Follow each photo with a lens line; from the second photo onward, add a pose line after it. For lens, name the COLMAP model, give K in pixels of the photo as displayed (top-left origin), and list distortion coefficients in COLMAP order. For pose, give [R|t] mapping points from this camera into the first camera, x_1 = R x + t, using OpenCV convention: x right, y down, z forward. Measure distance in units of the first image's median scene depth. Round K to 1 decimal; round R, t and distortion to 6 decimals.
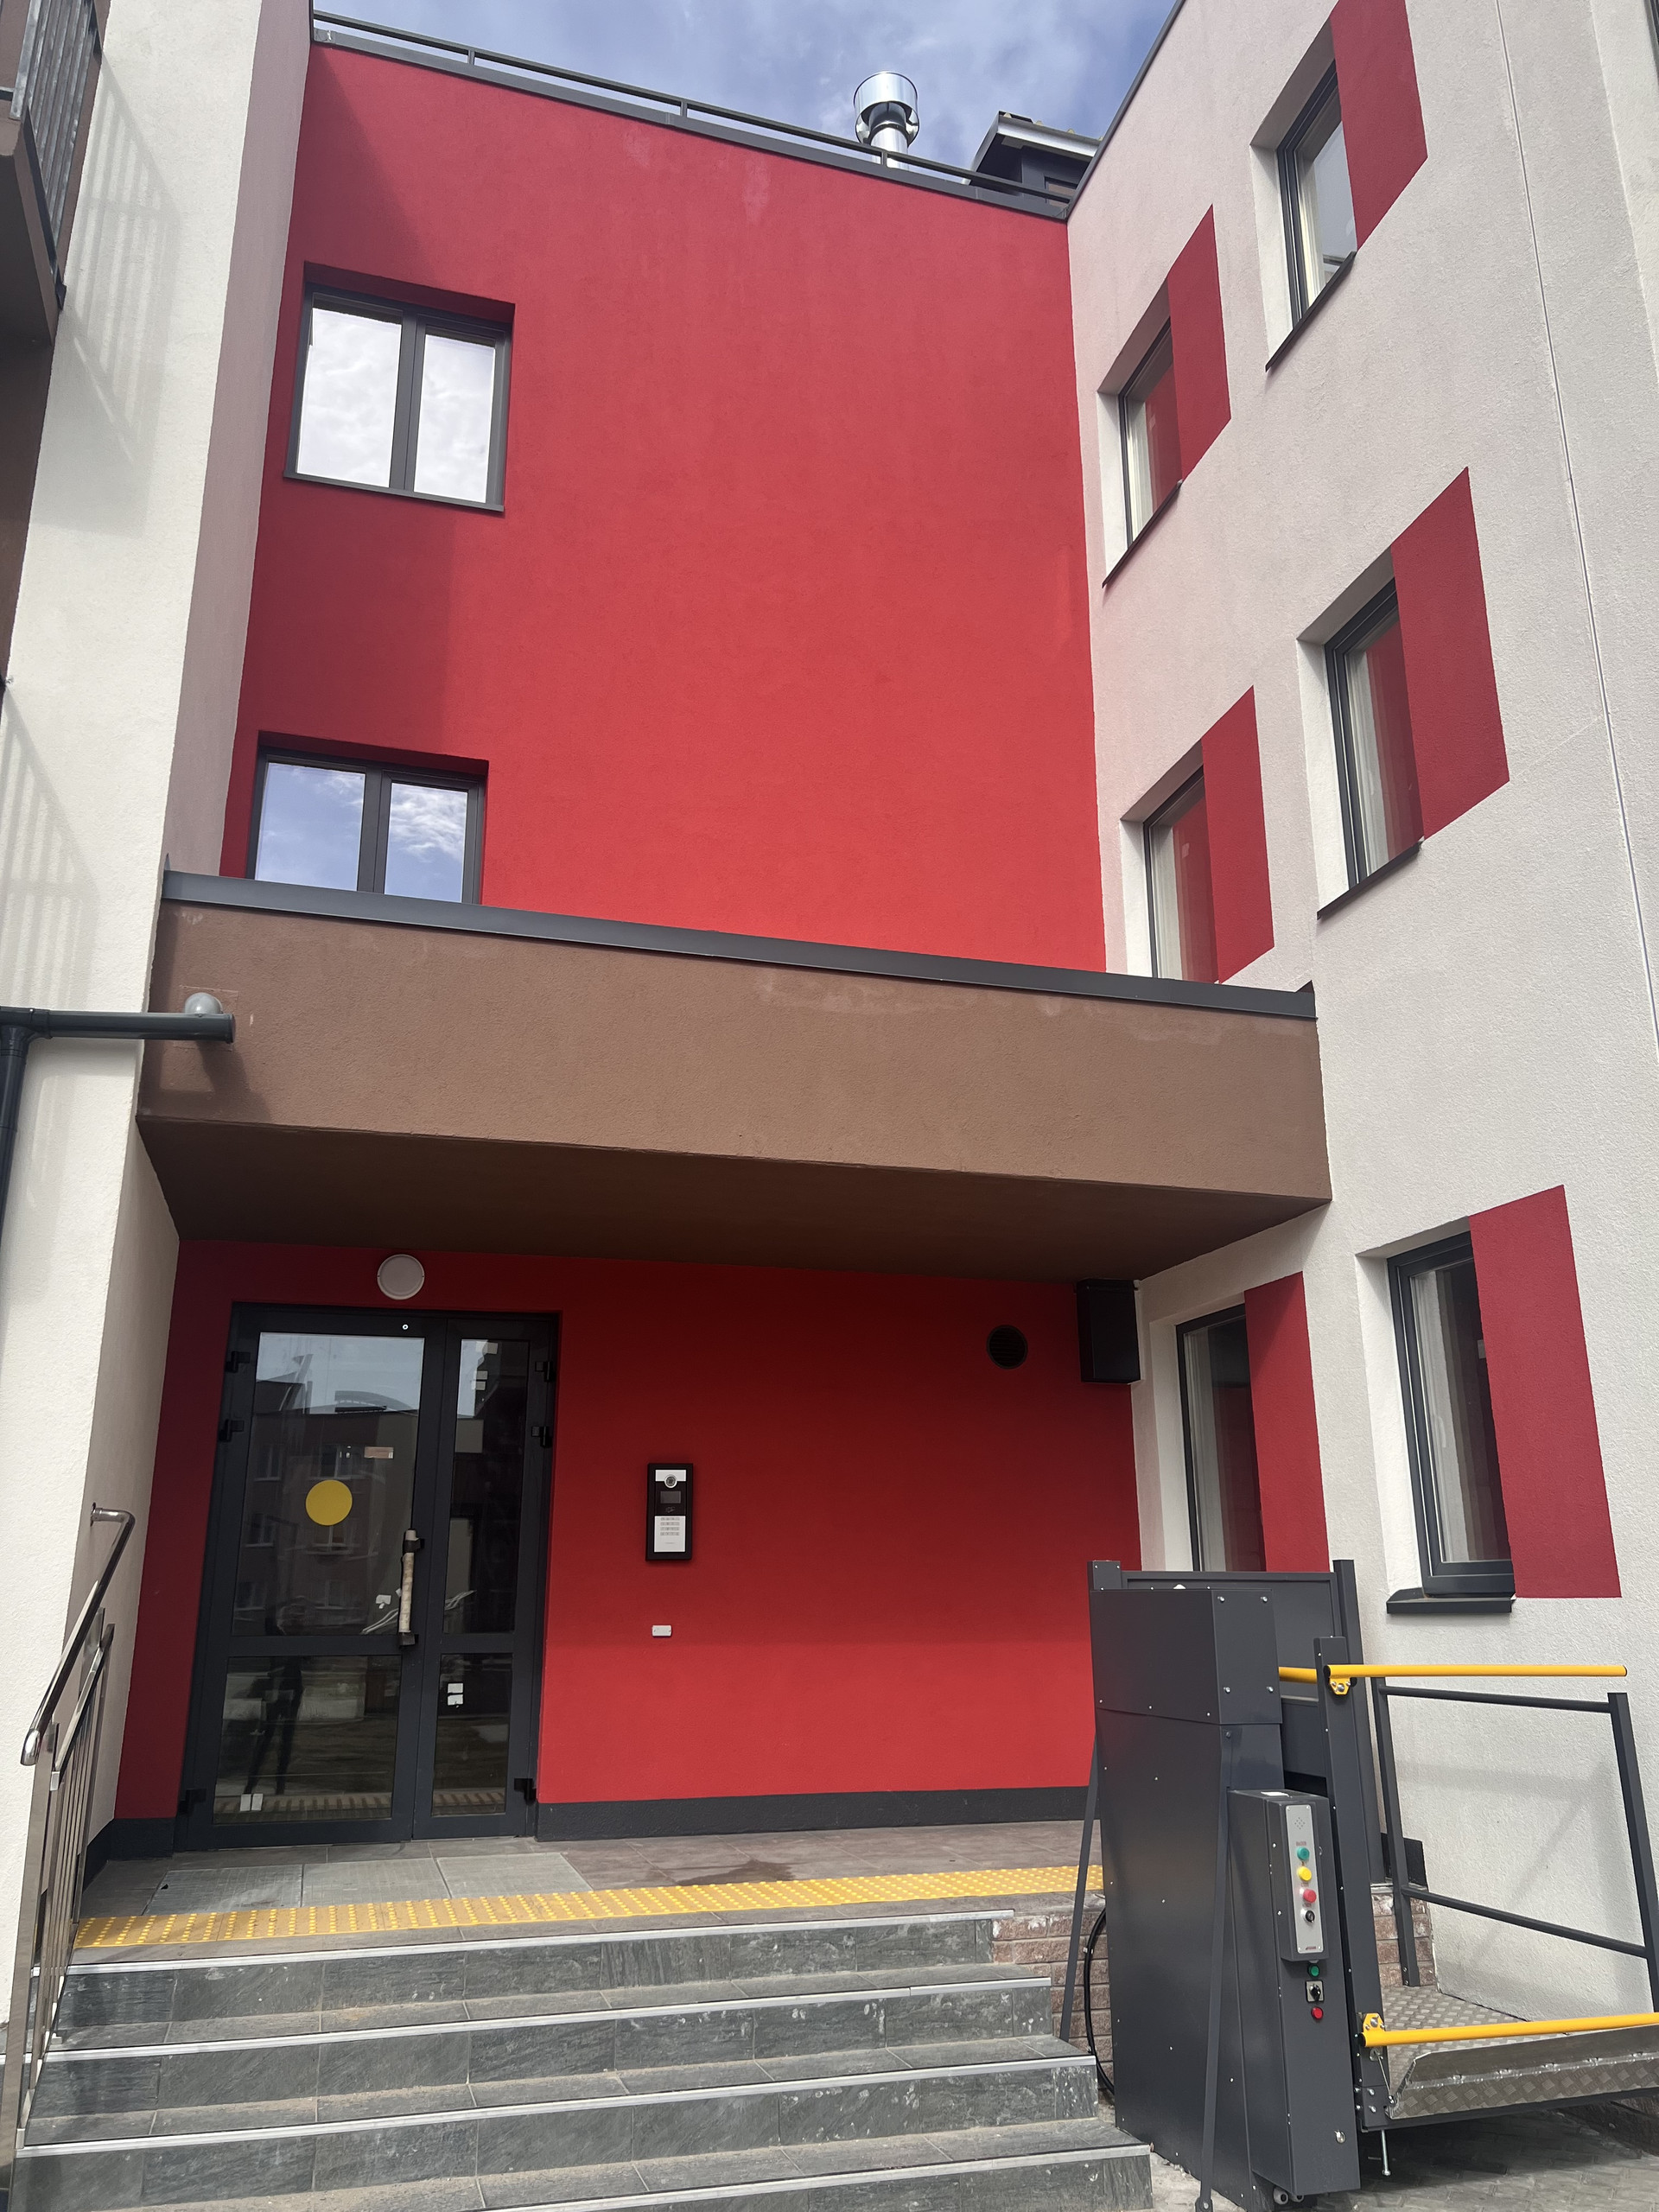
lens RADIAL K [[1677.6, 0, 819.3], [0, 1677.6, 1113.4], [0, 0, 1]] dist [0.021877, -0.009954]
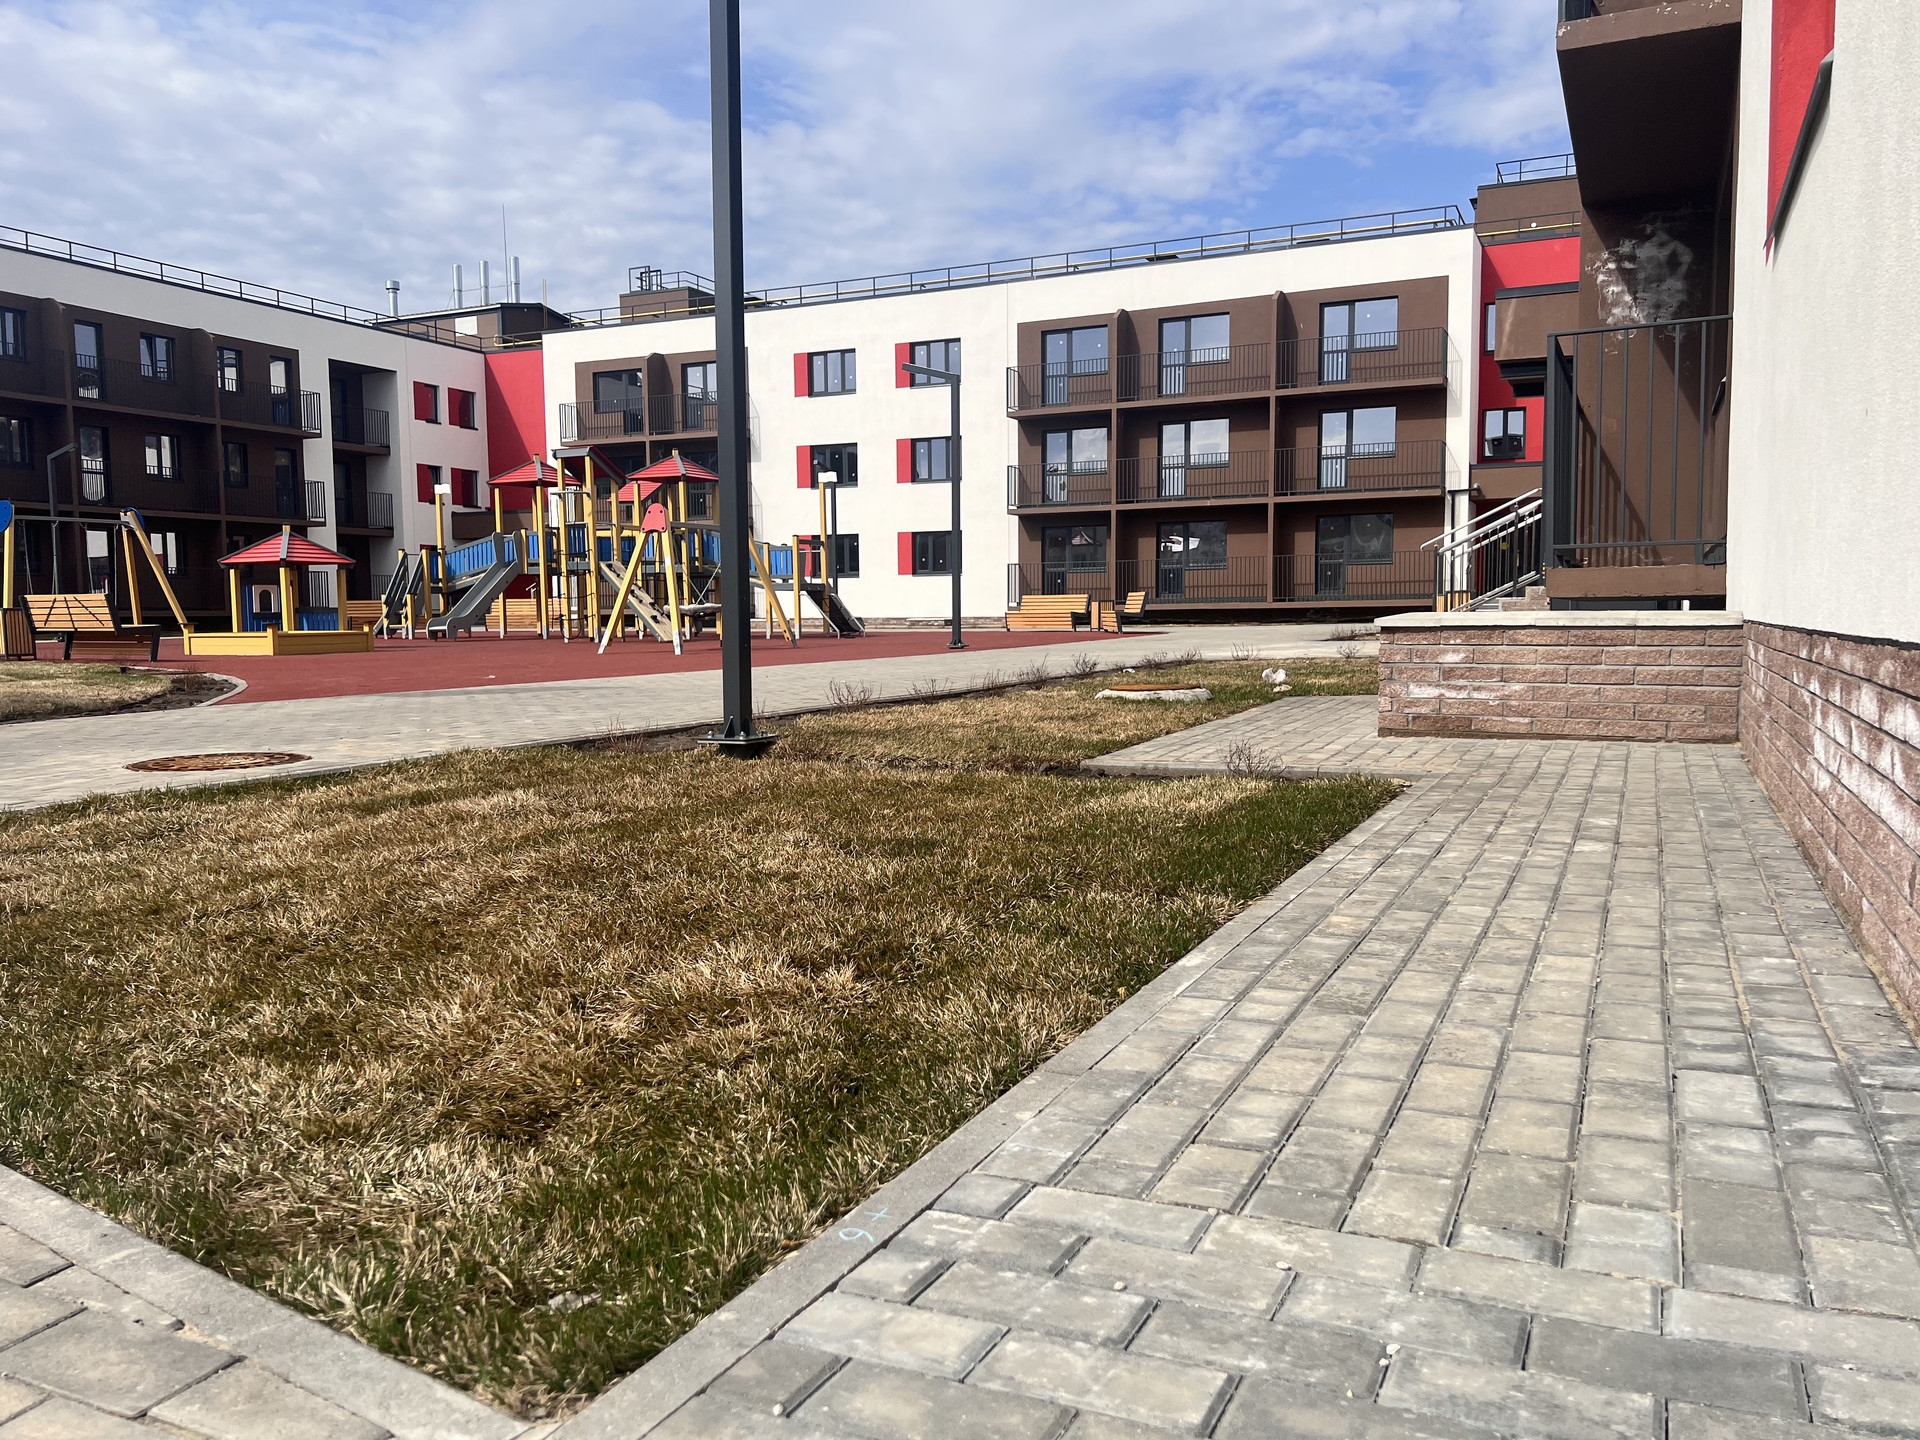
lens RADIAL K [[1456.1, 0, 960.0], [0, 1456.1, 720.0], [0, 0, 1]] dist [0.021877, -0.009954]
pose [[0.753997, 0.044948, -0.655338, 1.986391], [0.196719, 0.936417, 0.290560, -1.276259], [0.626730, -0.347999, 0.697213, -4.800804]]
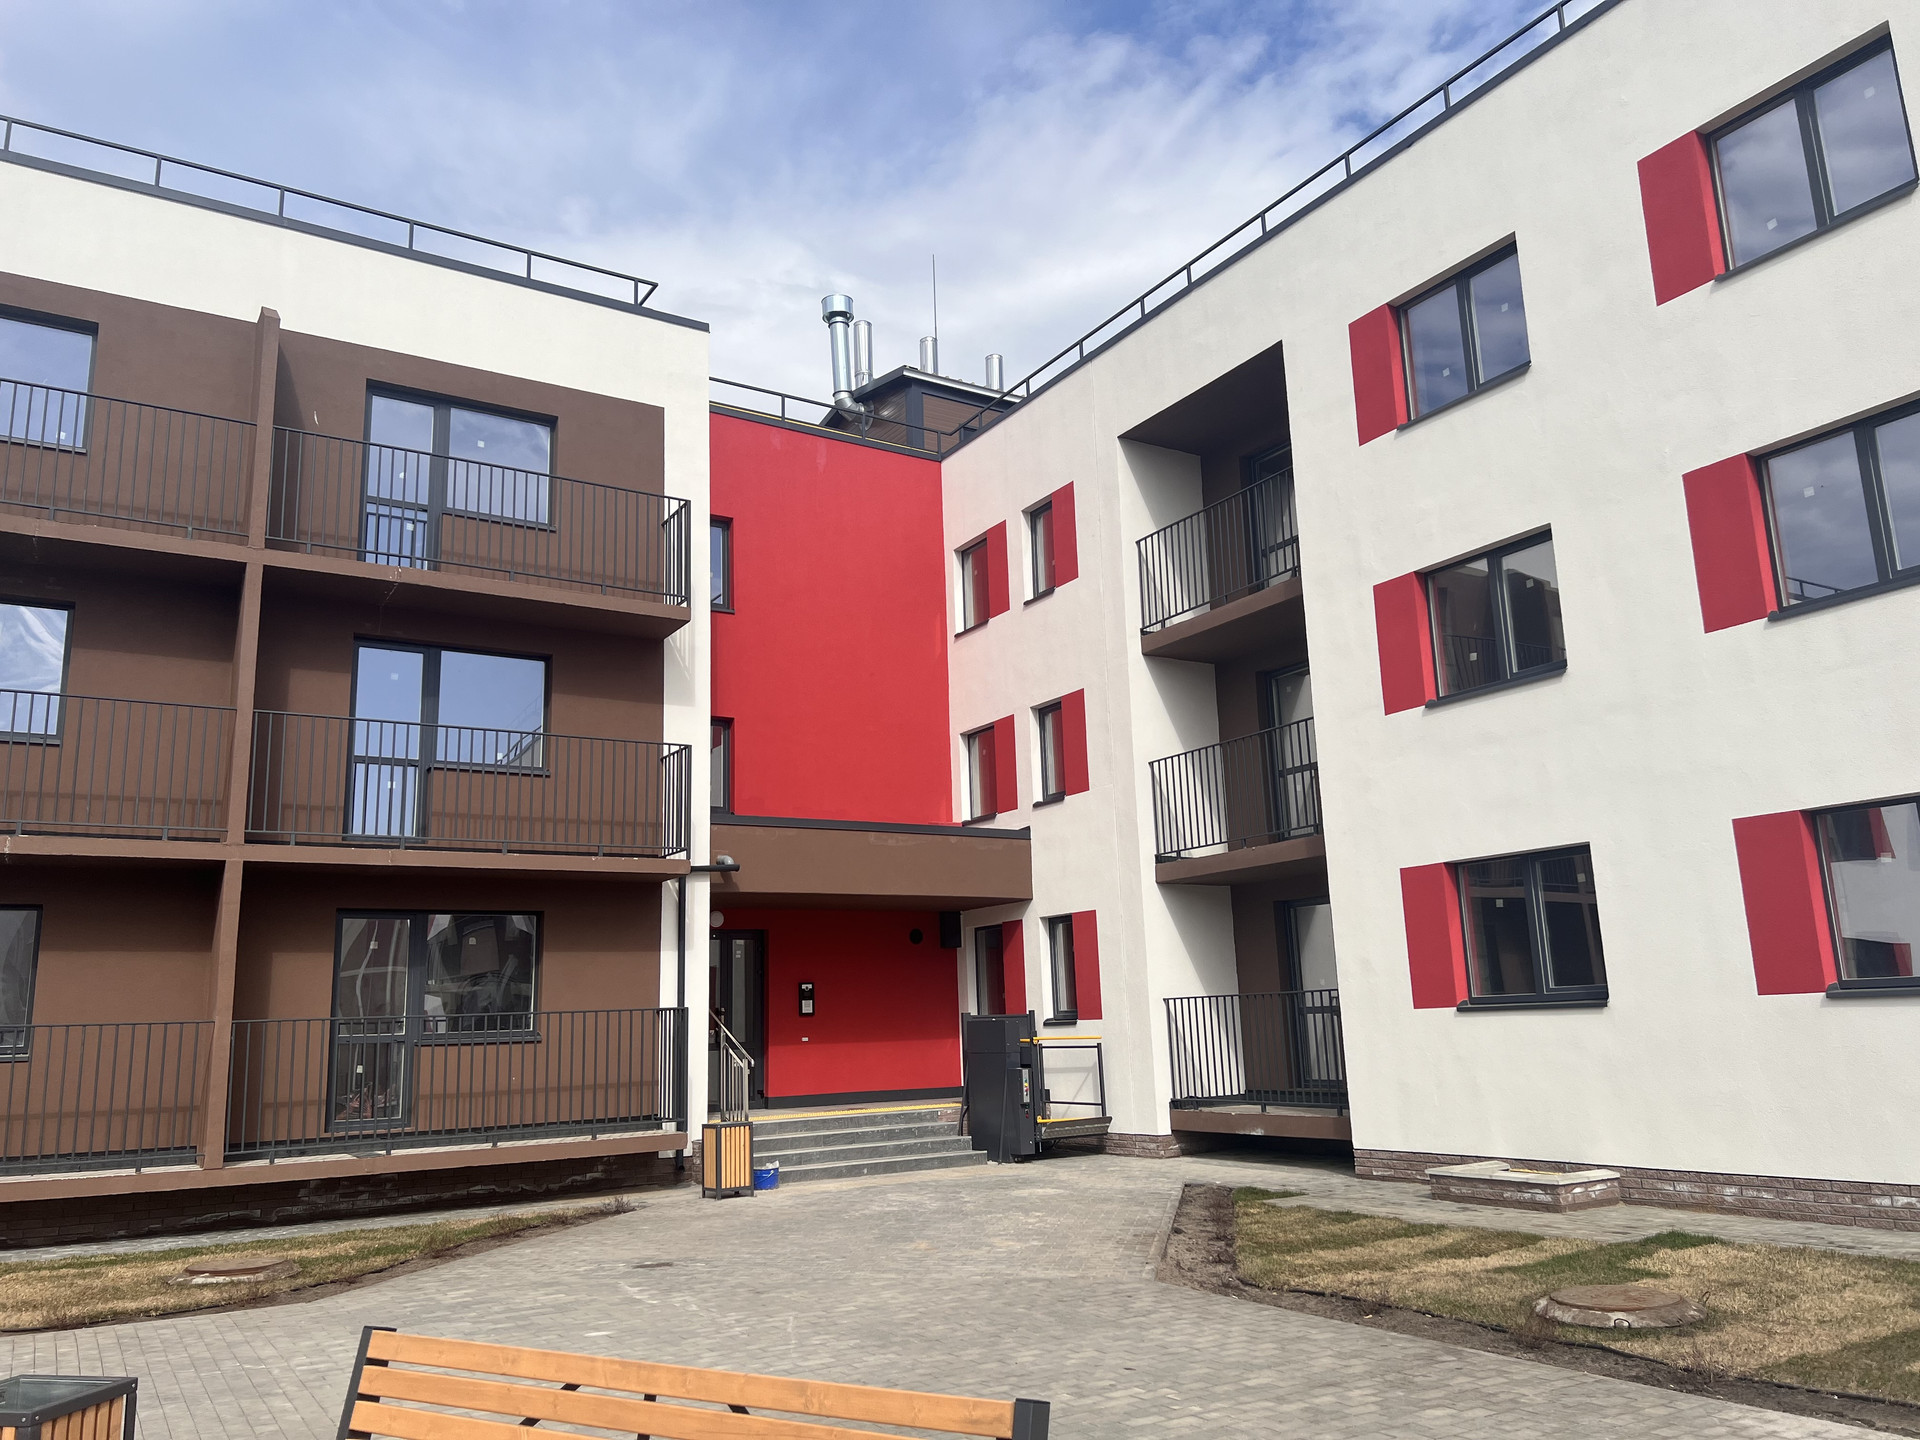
lens RADIAL K [[1456.1, 0, 960.0], [0, 1456.1, 720.0], [0, 0, 1]] dist [0.021877, -0.009954]
pose [[0.960461, 0.029886, 0.276807, -0.640919], [-0.049605, 0.996683, 0.064511, -0.487156], [-0.273960, -0.075692, 0.958758, -1.685412]]
